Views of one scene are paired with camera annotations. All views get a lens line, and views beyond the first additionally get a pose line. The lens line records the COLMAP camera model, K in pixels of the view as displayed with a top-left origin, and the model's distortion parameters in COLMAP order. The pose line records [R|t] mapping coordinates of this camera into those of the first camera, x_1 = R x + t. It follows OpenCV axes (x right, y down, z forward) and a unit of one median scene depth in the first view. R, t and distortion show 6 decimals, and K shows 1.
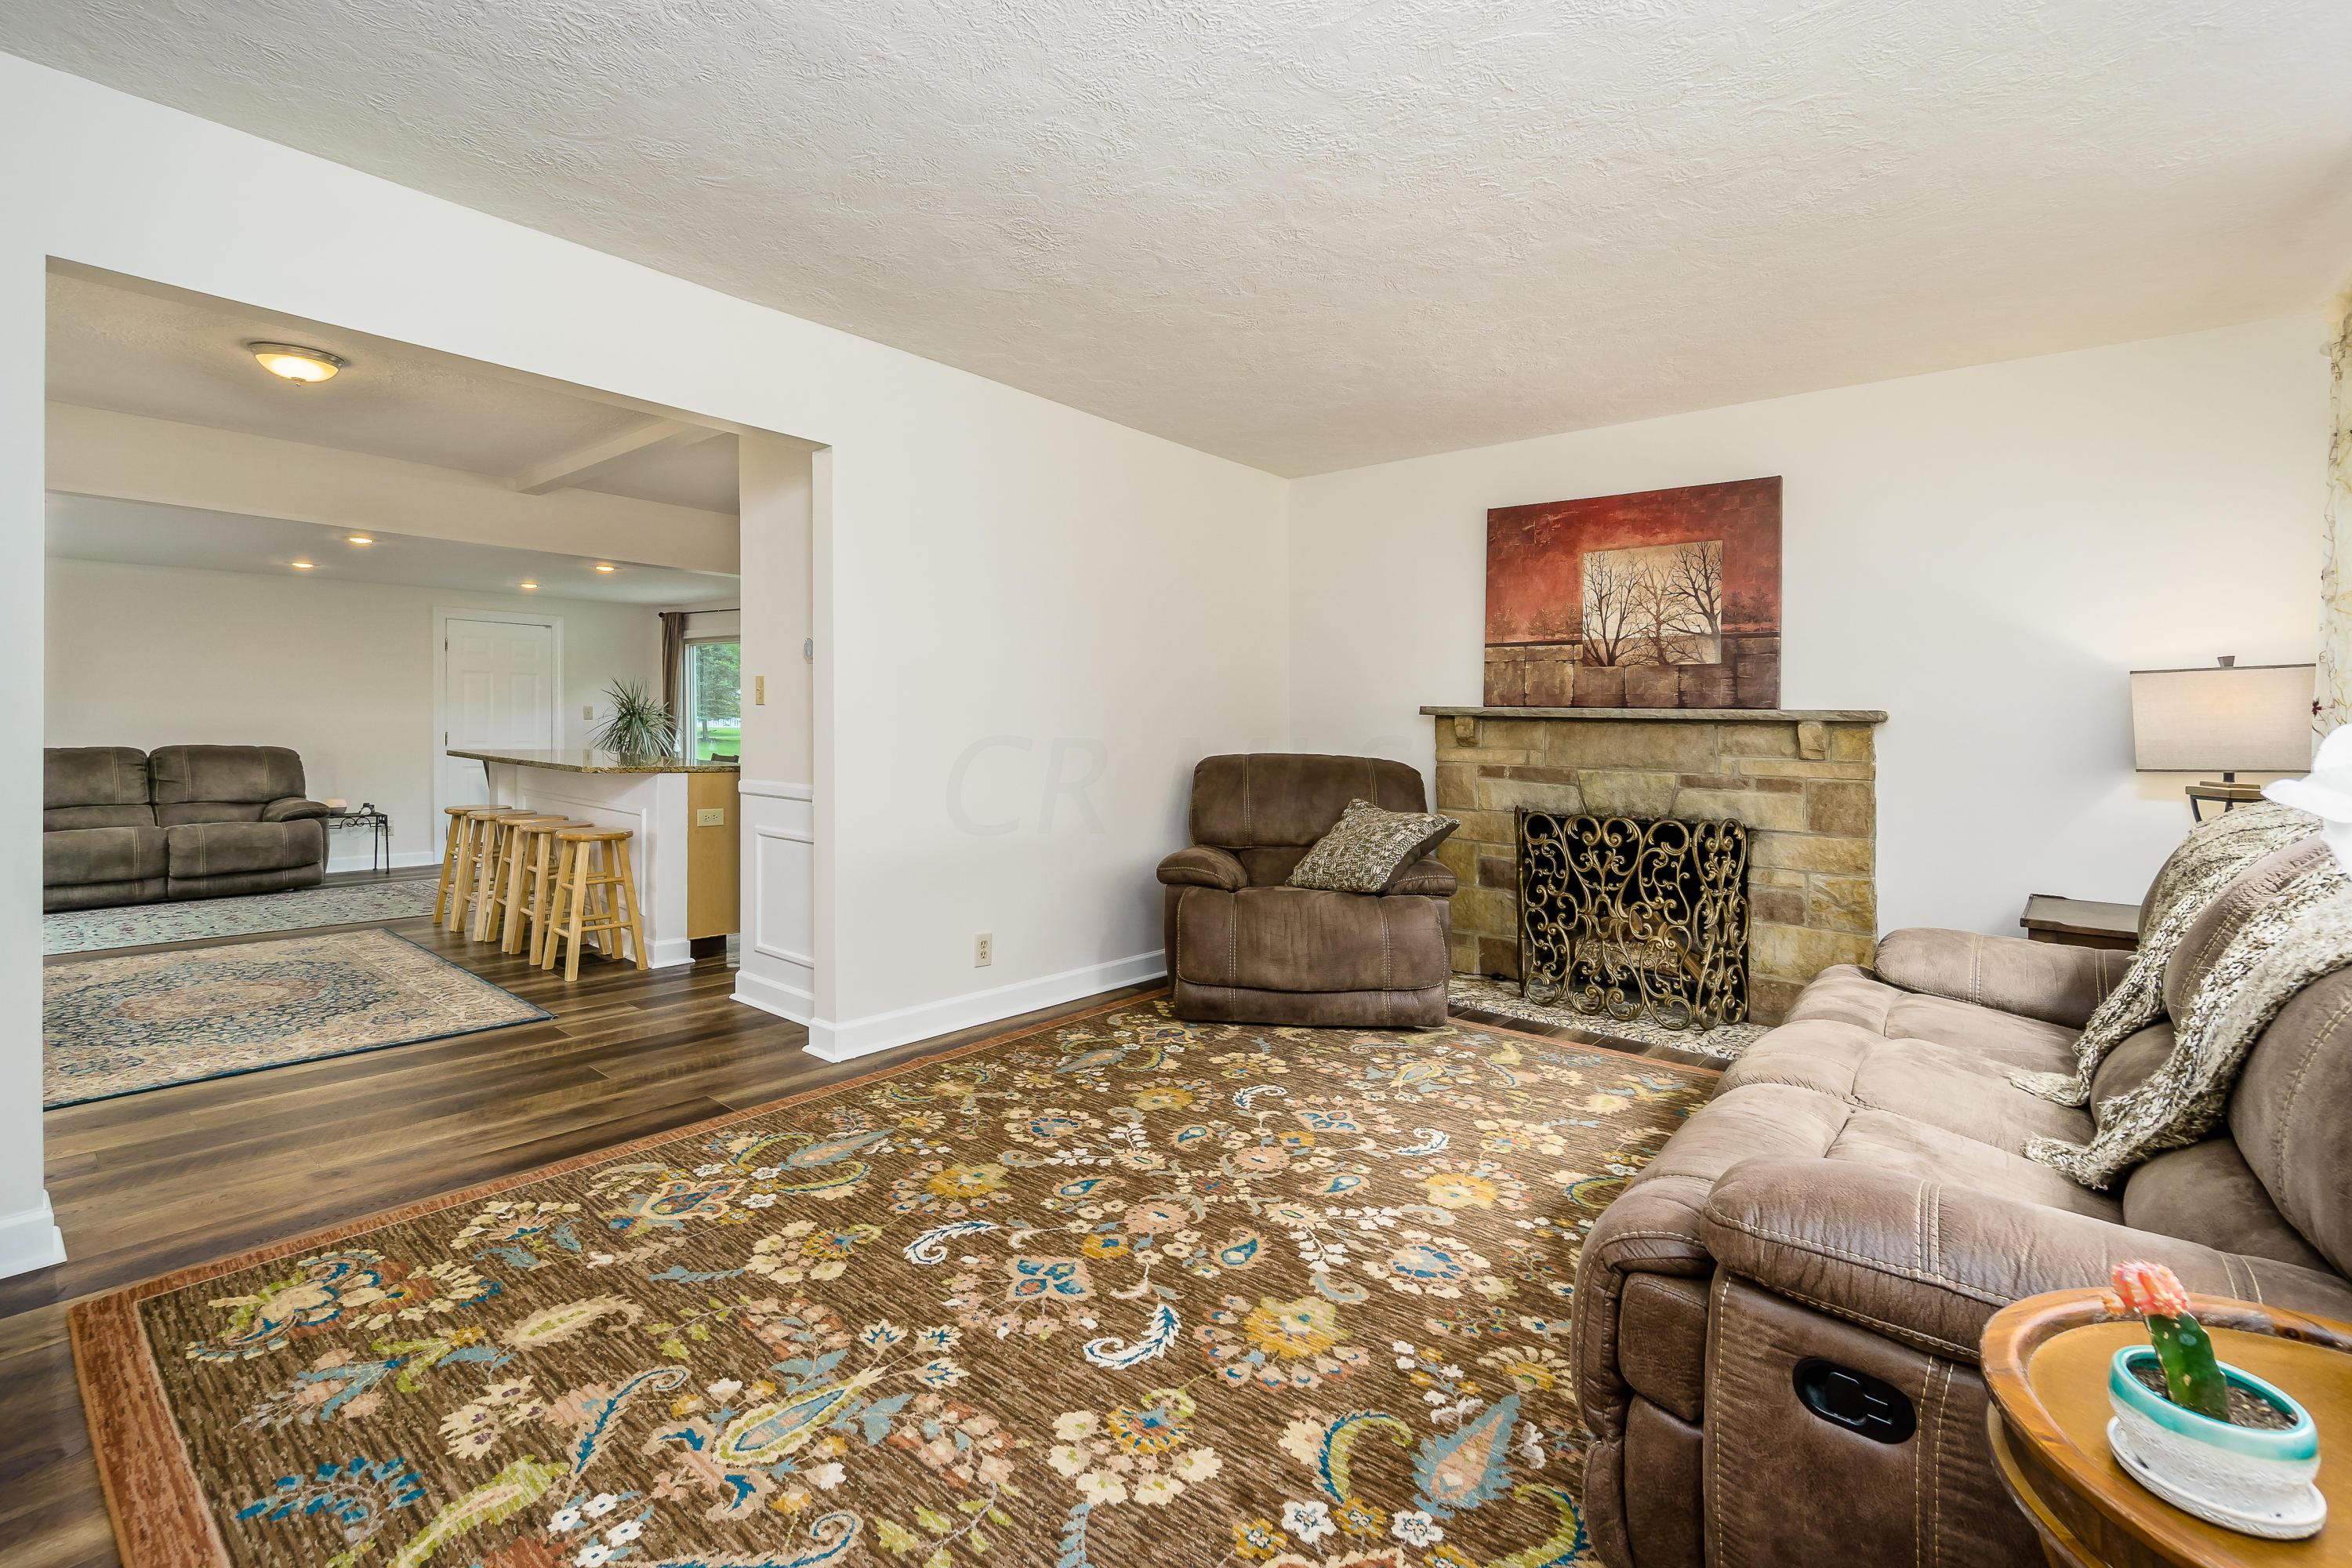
lens RADIAL K [[1083.3, 0, 1176.0], [0, 1083.3, 784.0], [0, 0, 1]] dist [-0.000241, 0.000191]
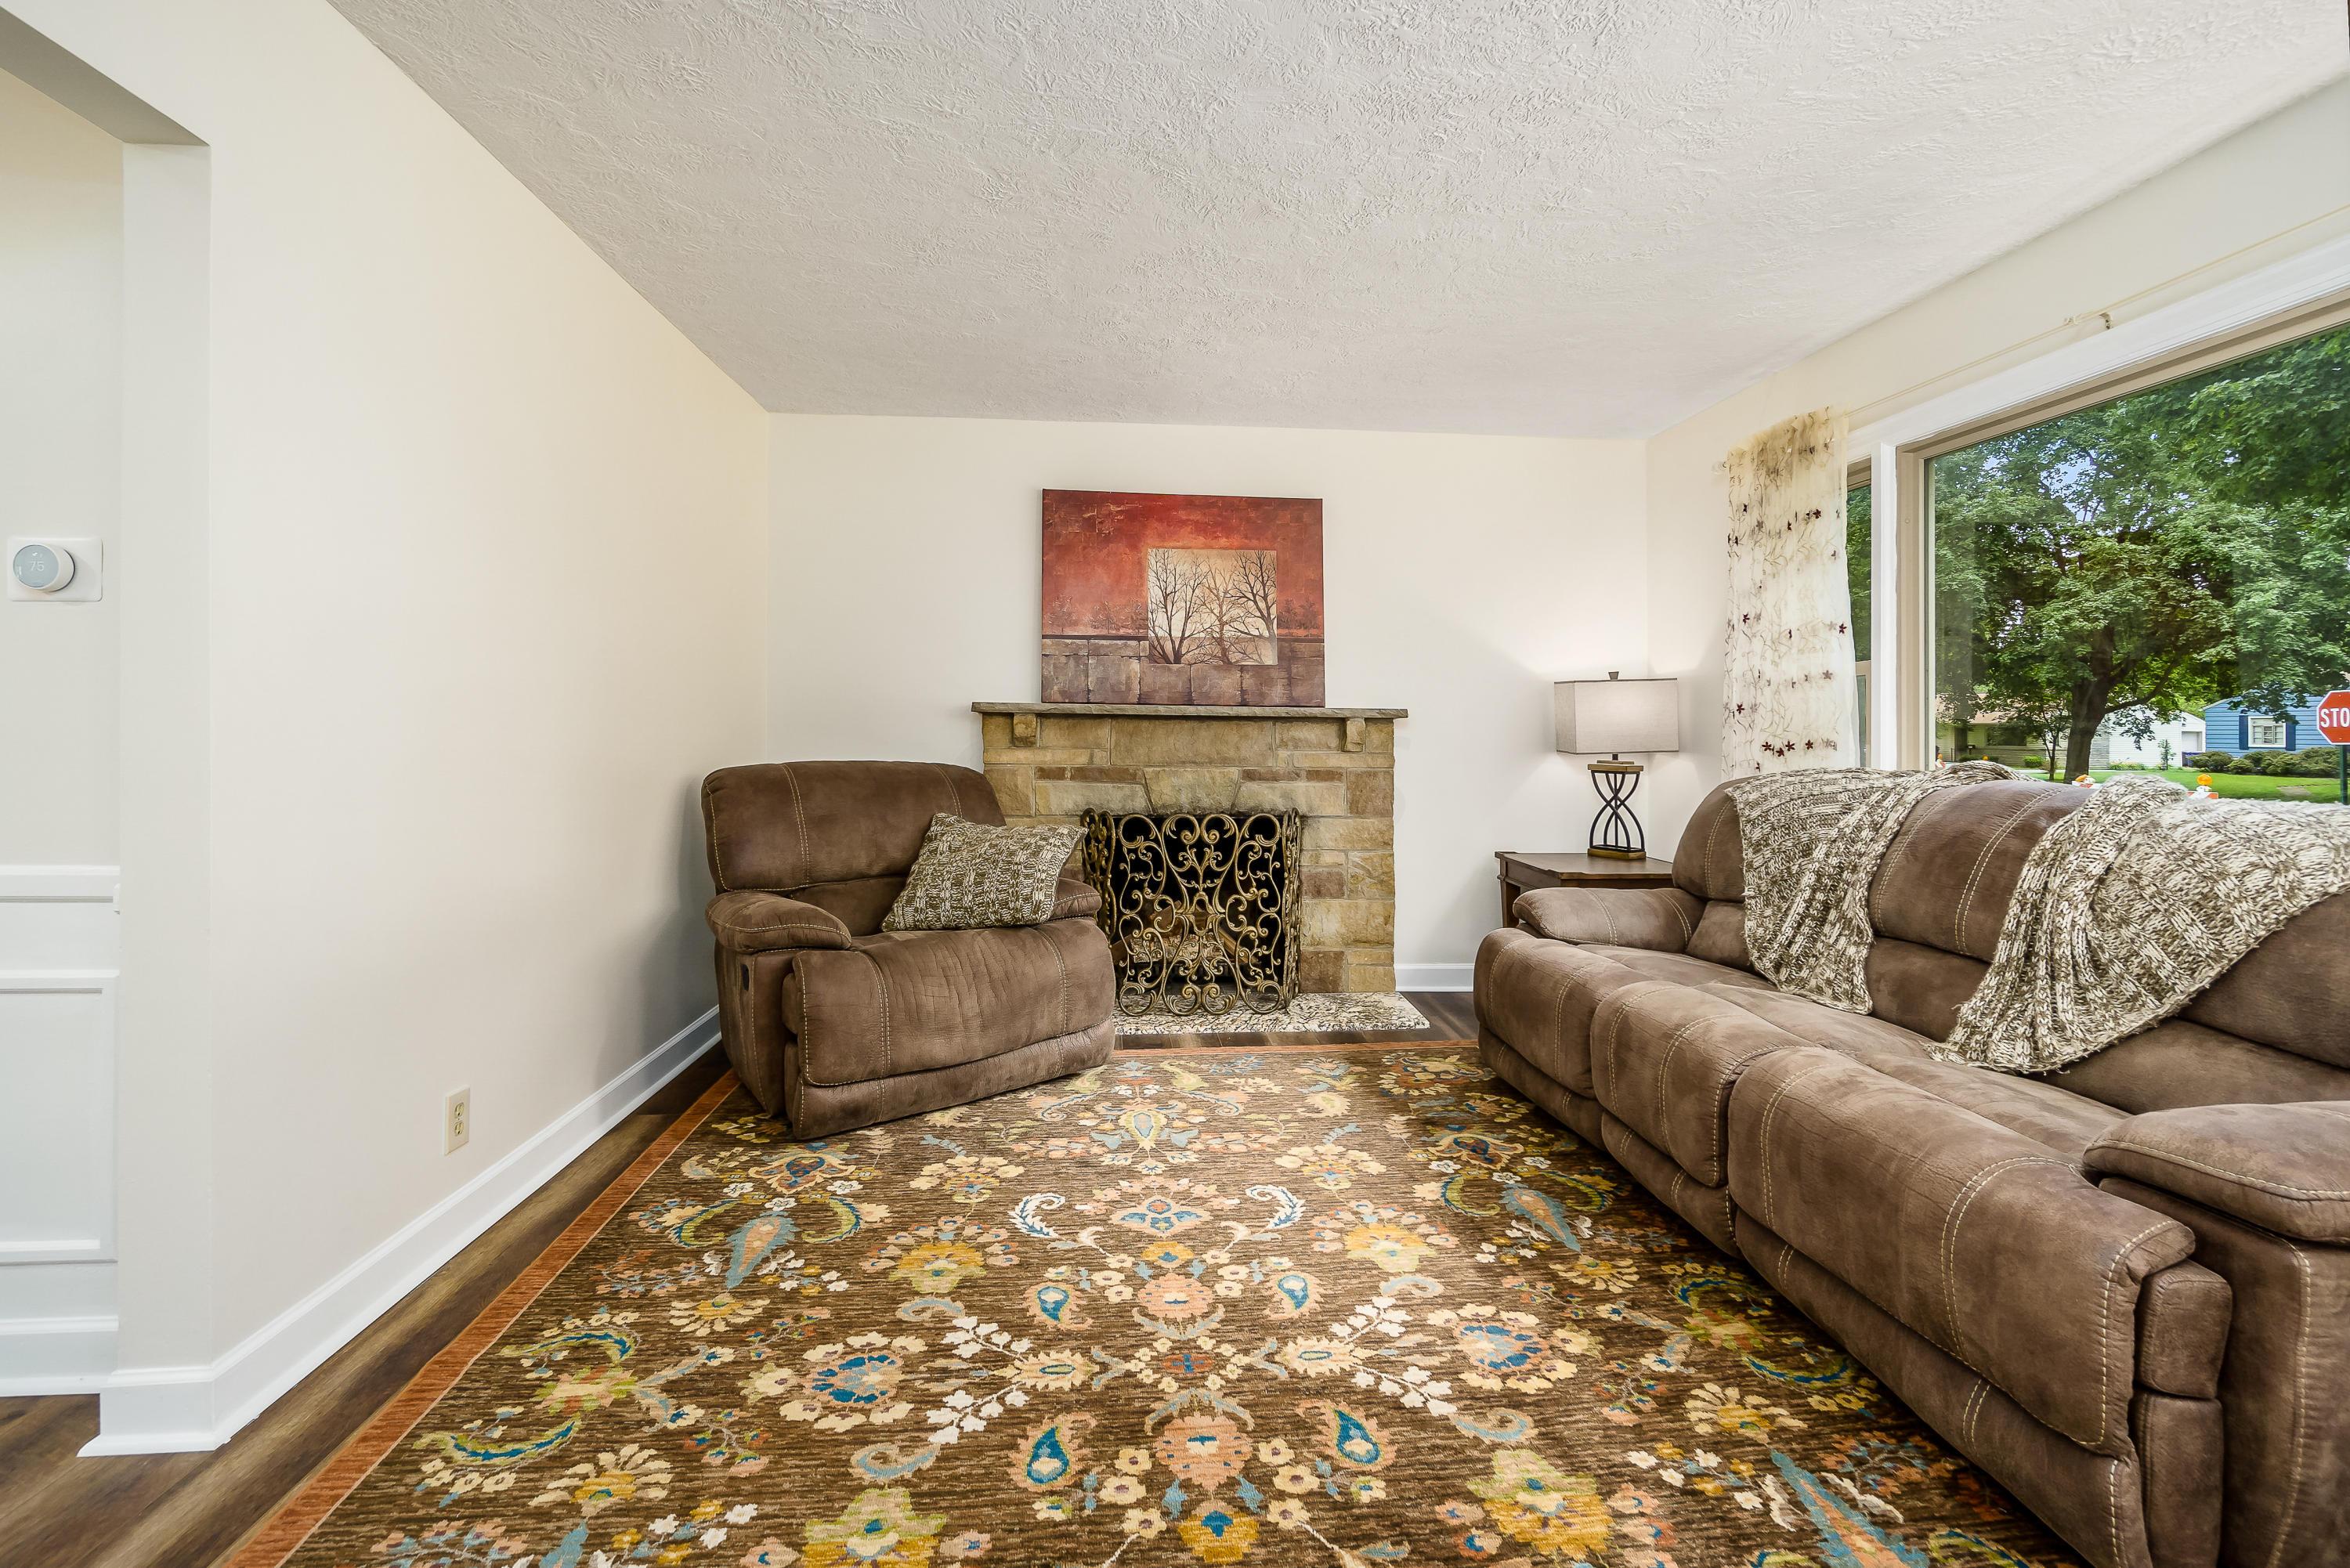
lens RADIAL K [[1054.8, 0, 1219.4], [0, 1054.8, 749.3], [0, 0, 1]] dist [-0.001015, -0.000395]
pose [[0.696320, -0.024934, 0.717299, -0.308090], [0.043765, 0.999012, -0.007759, -0.022646], [-0.716396, 0.036795, 0.696723, 0.329405]]
